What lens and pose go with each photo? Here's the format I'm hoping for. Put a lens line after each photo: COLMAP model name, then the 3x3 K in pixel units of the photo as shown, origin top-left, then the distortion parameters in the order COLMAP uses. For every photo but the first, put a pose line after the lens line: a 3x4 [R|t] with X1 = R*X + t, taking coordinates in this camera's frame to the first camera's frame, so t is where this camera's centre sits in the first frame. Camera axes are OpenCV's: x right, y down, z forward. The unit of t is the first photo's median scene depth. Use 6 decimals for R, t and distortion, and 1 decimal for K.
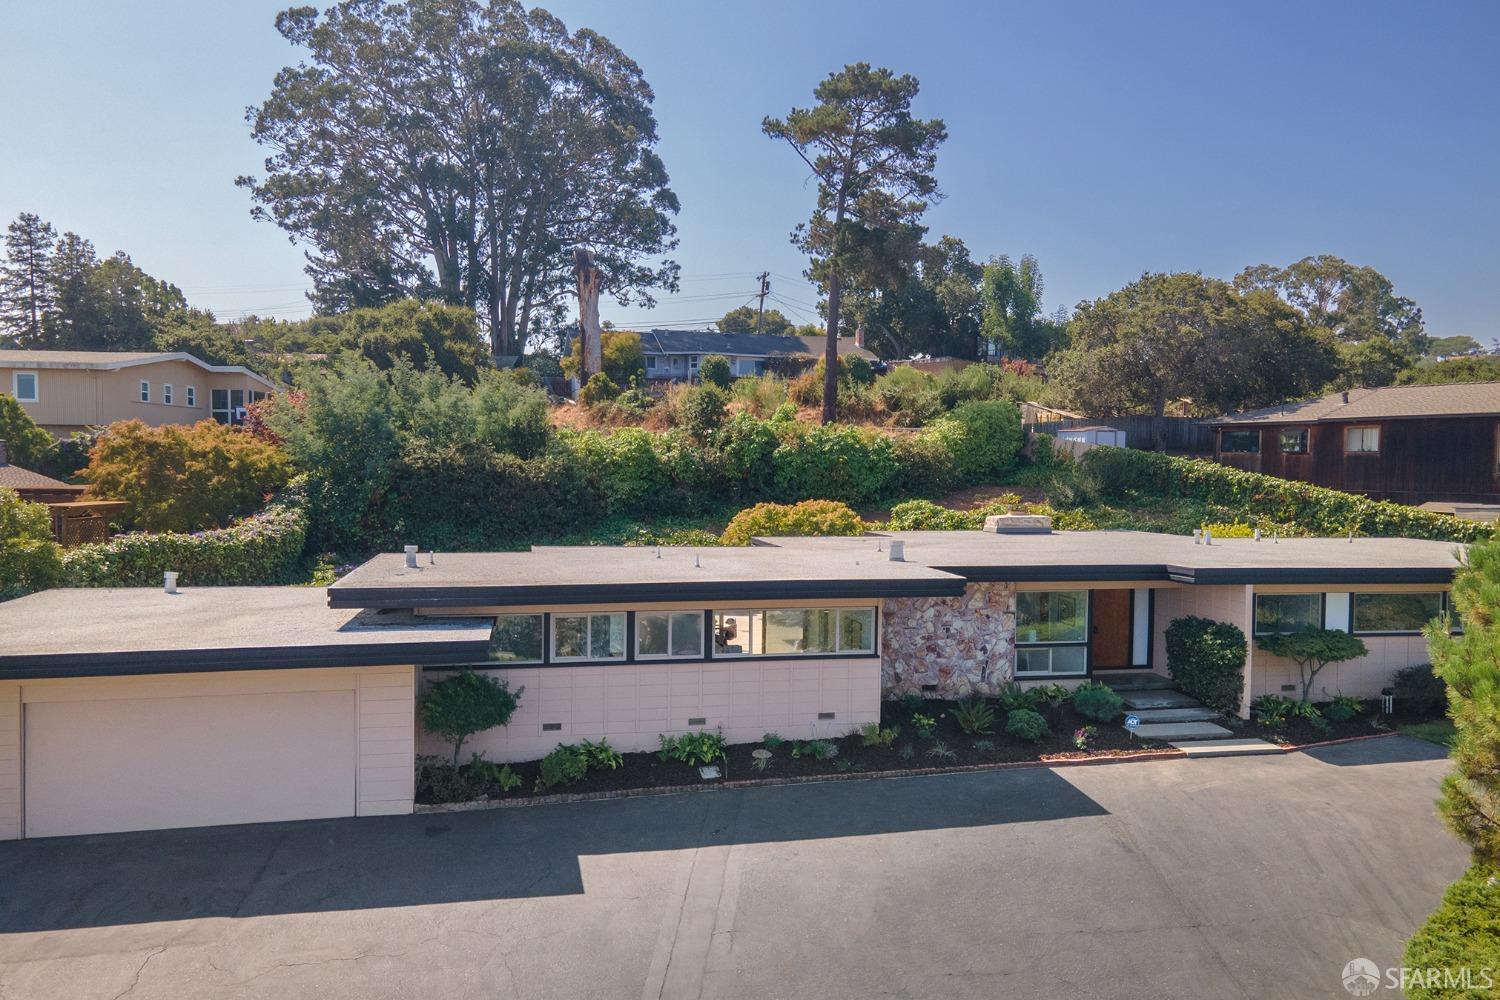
lens RADIAL K [[1128.9, 0, 744.8], [0, 1128.9, 539.3], [0, 0, 1]] dist [0.036598, 0.012370]
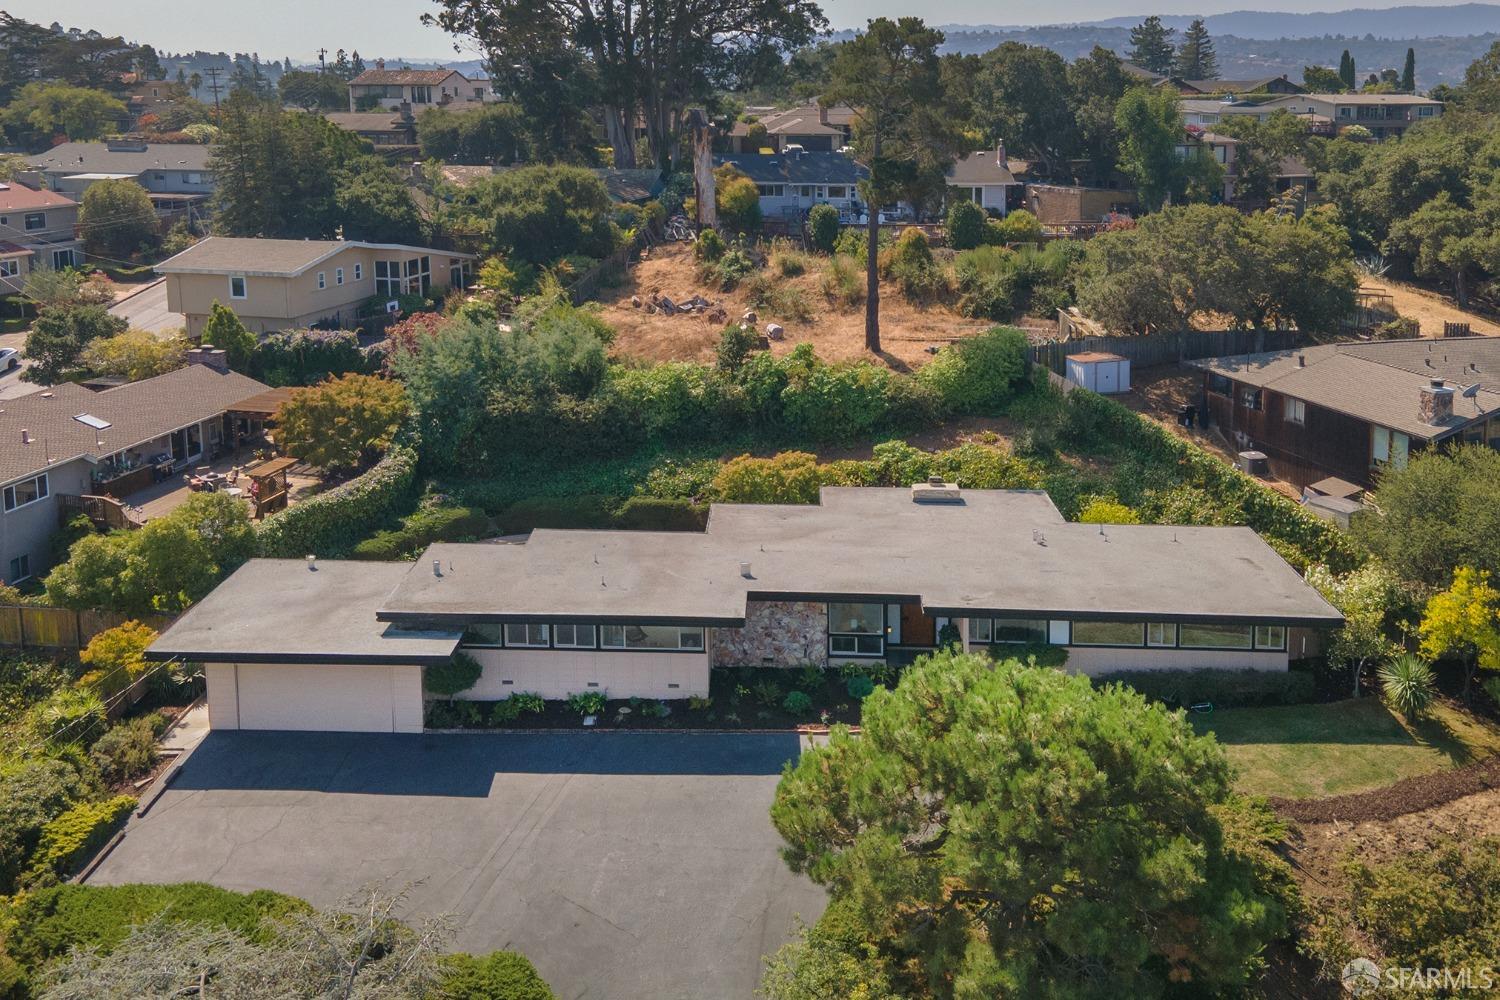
lens RADIAL K [[1445.2, 0, 717.3], [0, 1445.2, 368.7], [0, 0, 1]] dist [0.039276, 0.000000]
pose [[0.968382, 0.044070, -0.245548, 0.552042], [-0.010200, 0.990444, 0.137534, -0.513891], [0.249263, -0.130681, 0.959578, -0.811906]]
